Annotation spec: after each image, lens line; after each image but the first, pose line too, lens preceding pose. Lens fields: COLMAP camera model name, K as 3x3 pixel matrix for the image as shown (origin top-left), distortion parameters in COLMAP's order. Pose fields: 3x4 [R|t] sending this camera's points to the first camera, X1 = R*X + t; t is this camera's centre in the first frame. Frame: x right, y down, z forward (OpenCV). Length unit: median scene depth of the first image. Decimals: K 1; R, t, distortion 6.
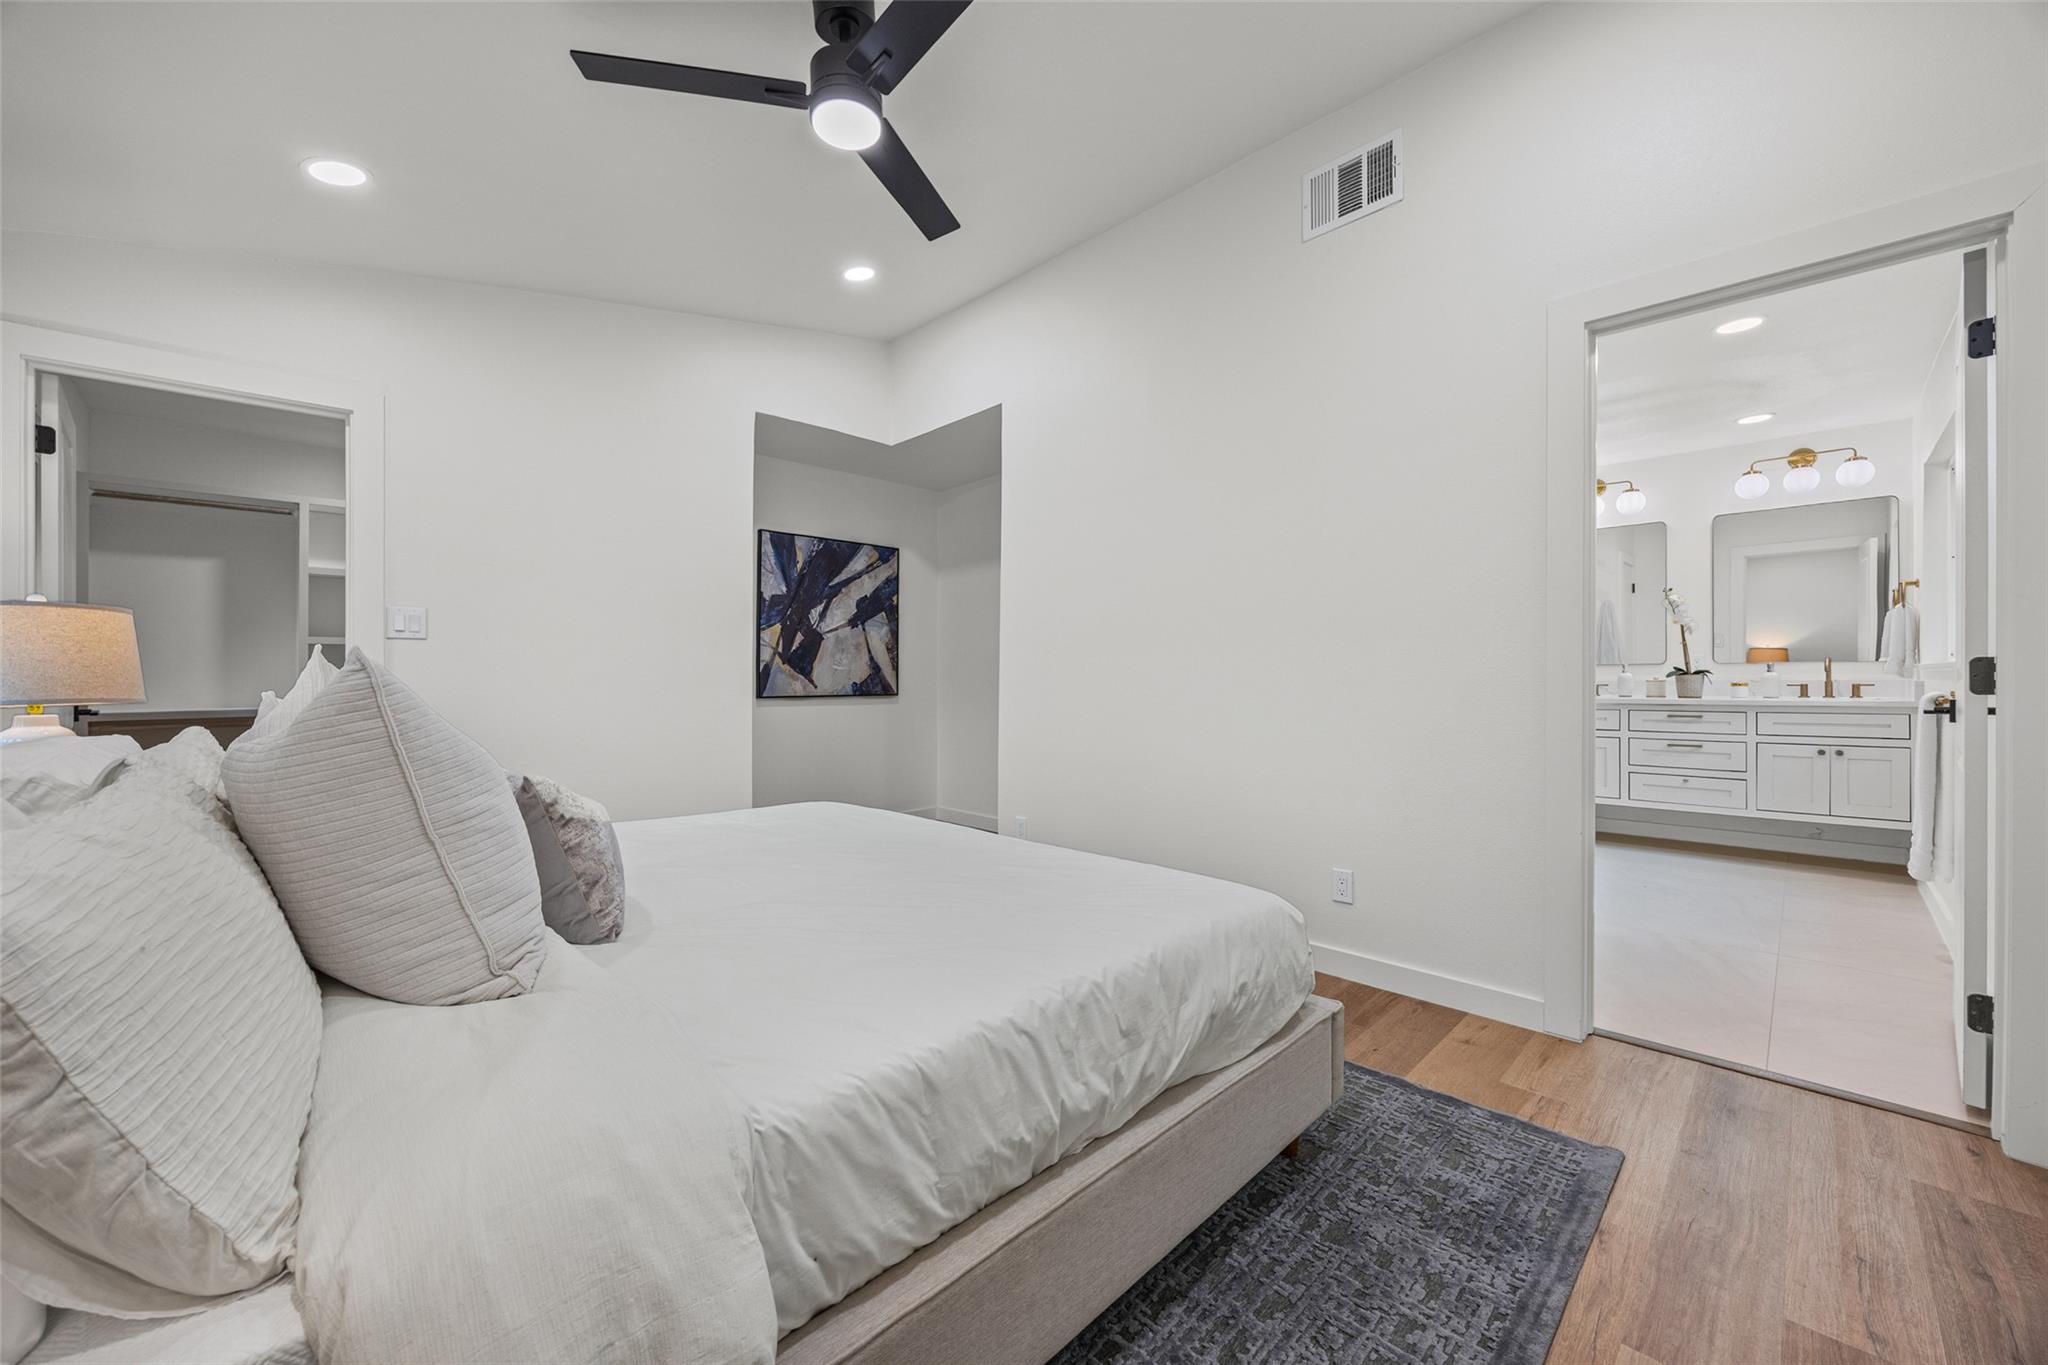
lens RADIAL K [[817.6, 0, 986.7], [0, 817.6, 674.8], [0, 0, 1]] dist [0.000926, -0.000179]
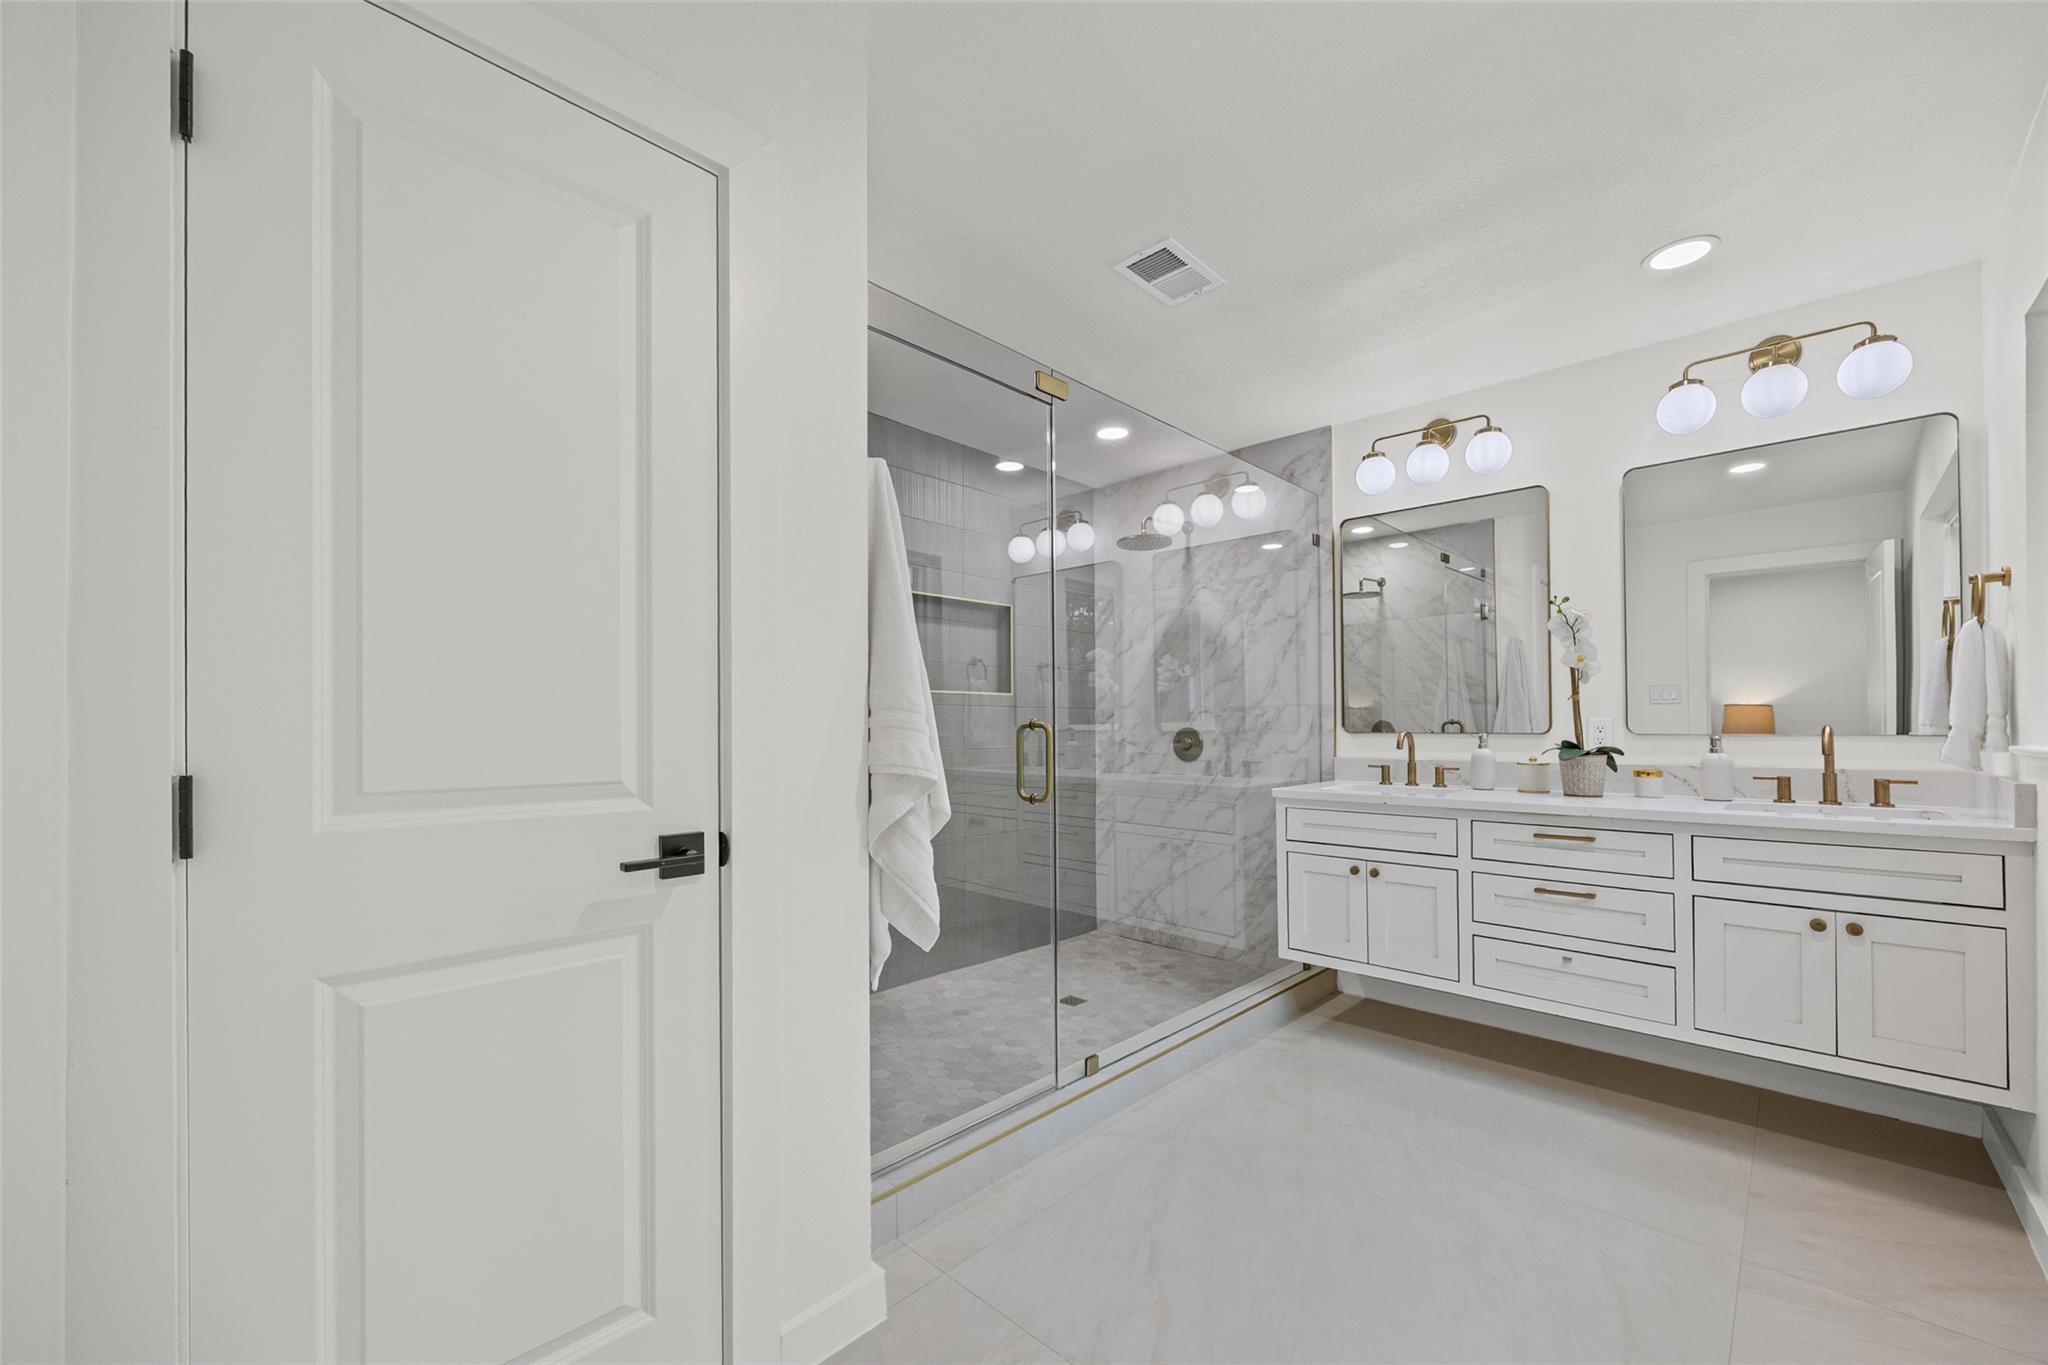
lens RADIAL K [[817.6, 0, 1025.3], [0, 817.6, 711.4], [0, 0, 1]] dist [0.000926, -0.000179]
pose [[0.999553, 0.007729, 0.028880, 0.497998], [-0.007127, 0.999756, -0.020899, -0.016453], [-0.029035, 0.020684, 0.999364, 0.489452]]
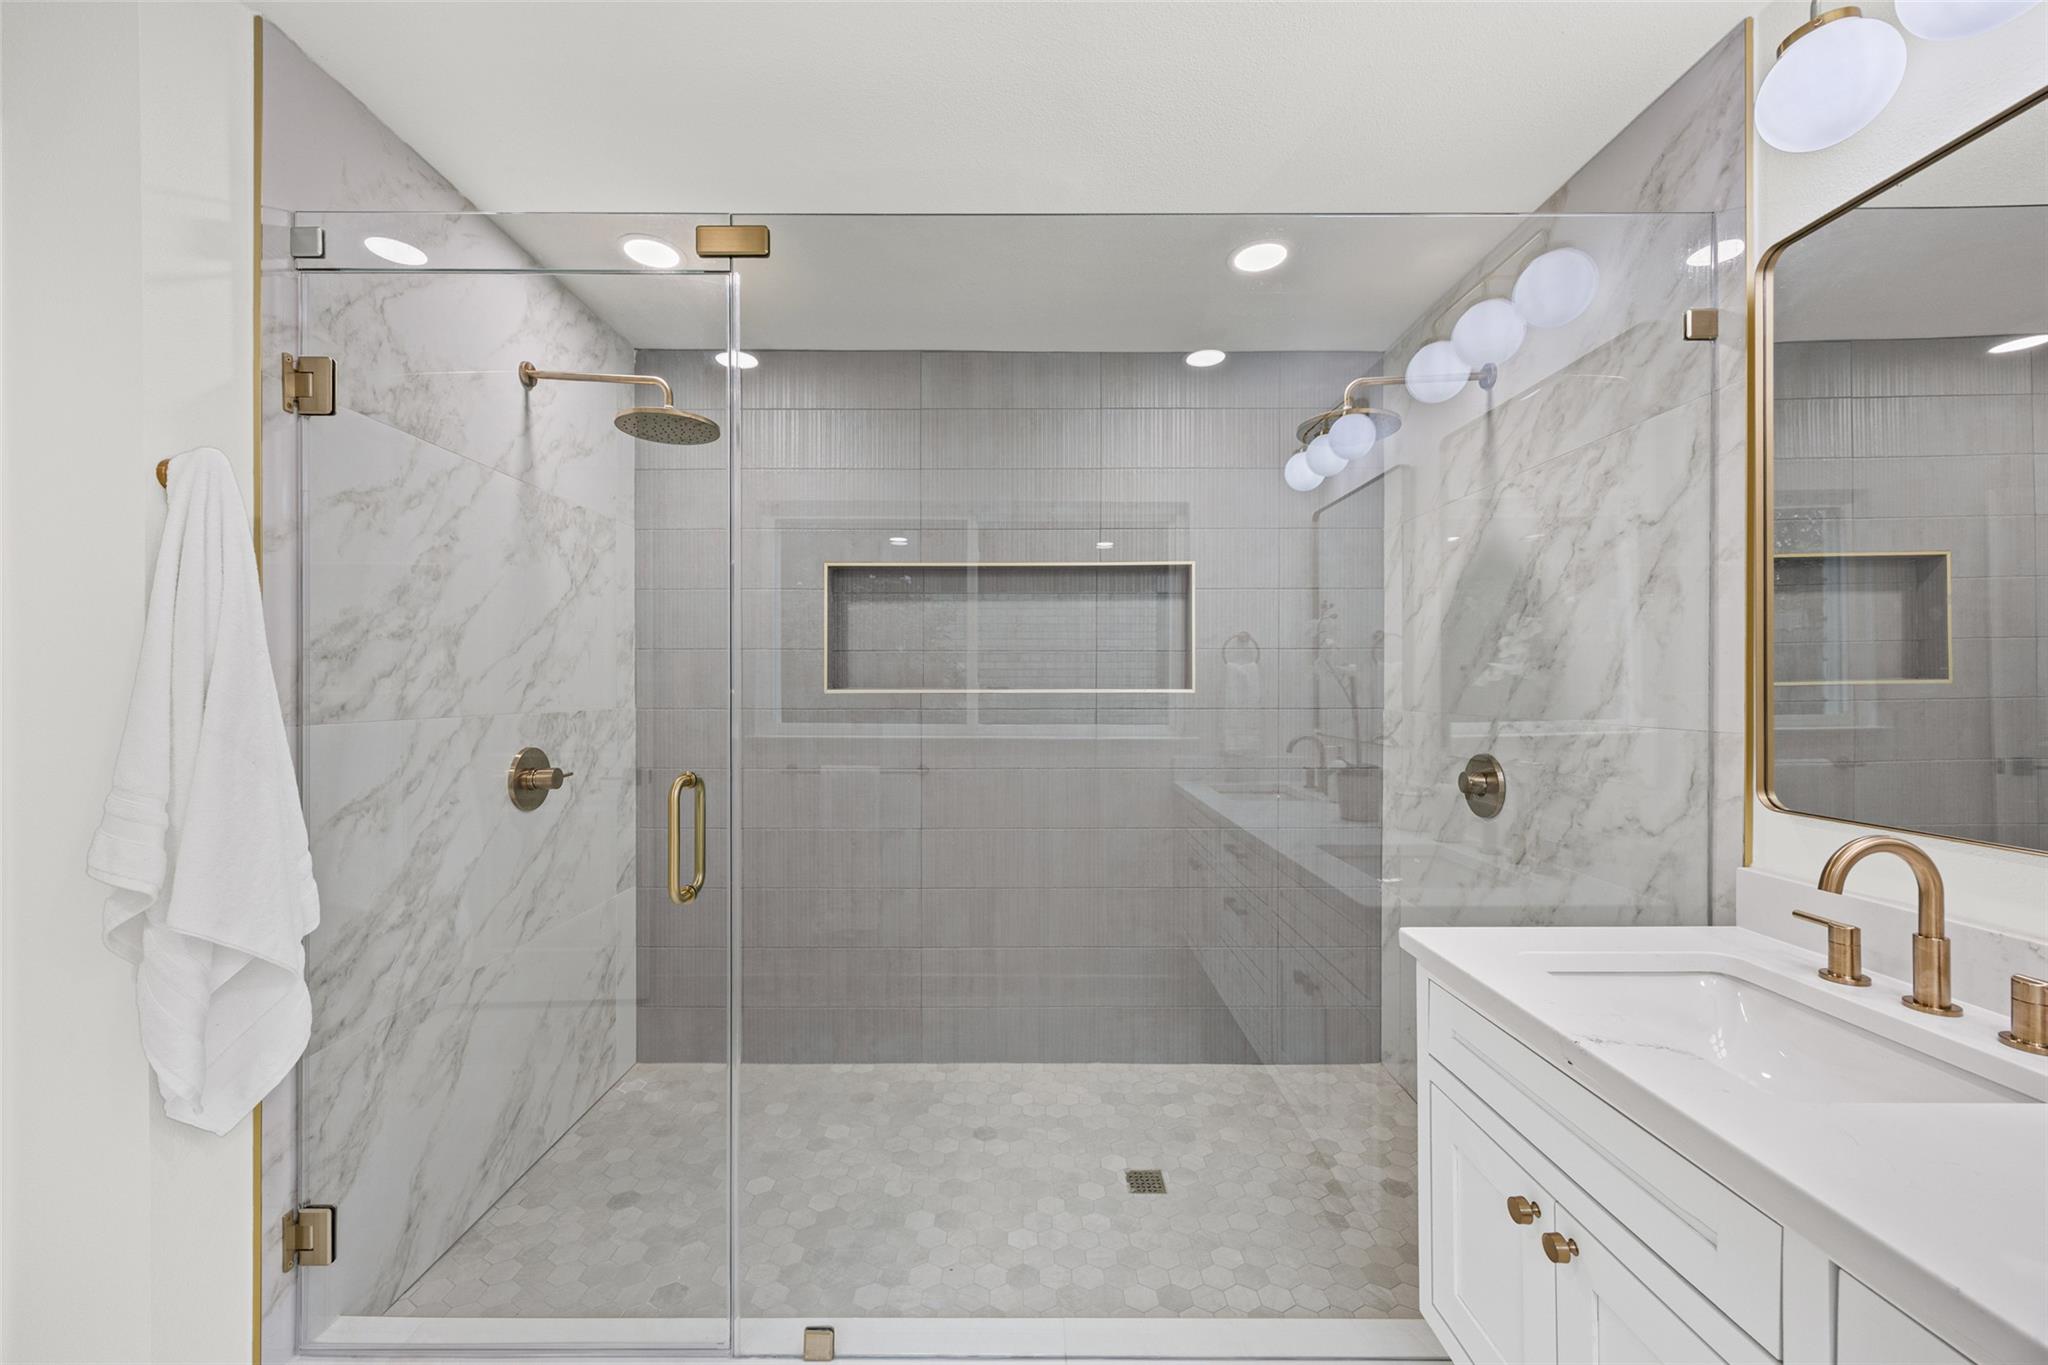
lens RADIAL K [[788.9, 0, 1016.8], [0, 788.9, 685.6], [0, 0, 1]] dist [0.006388, 0.000478]
pose [[0.714070, 0.010448, -0.699996, 0.821456], [-0.009545, 0.999941, 0.005188, -0.057220], [0.700009, 0.002977, 0.714128, 0.848996]]
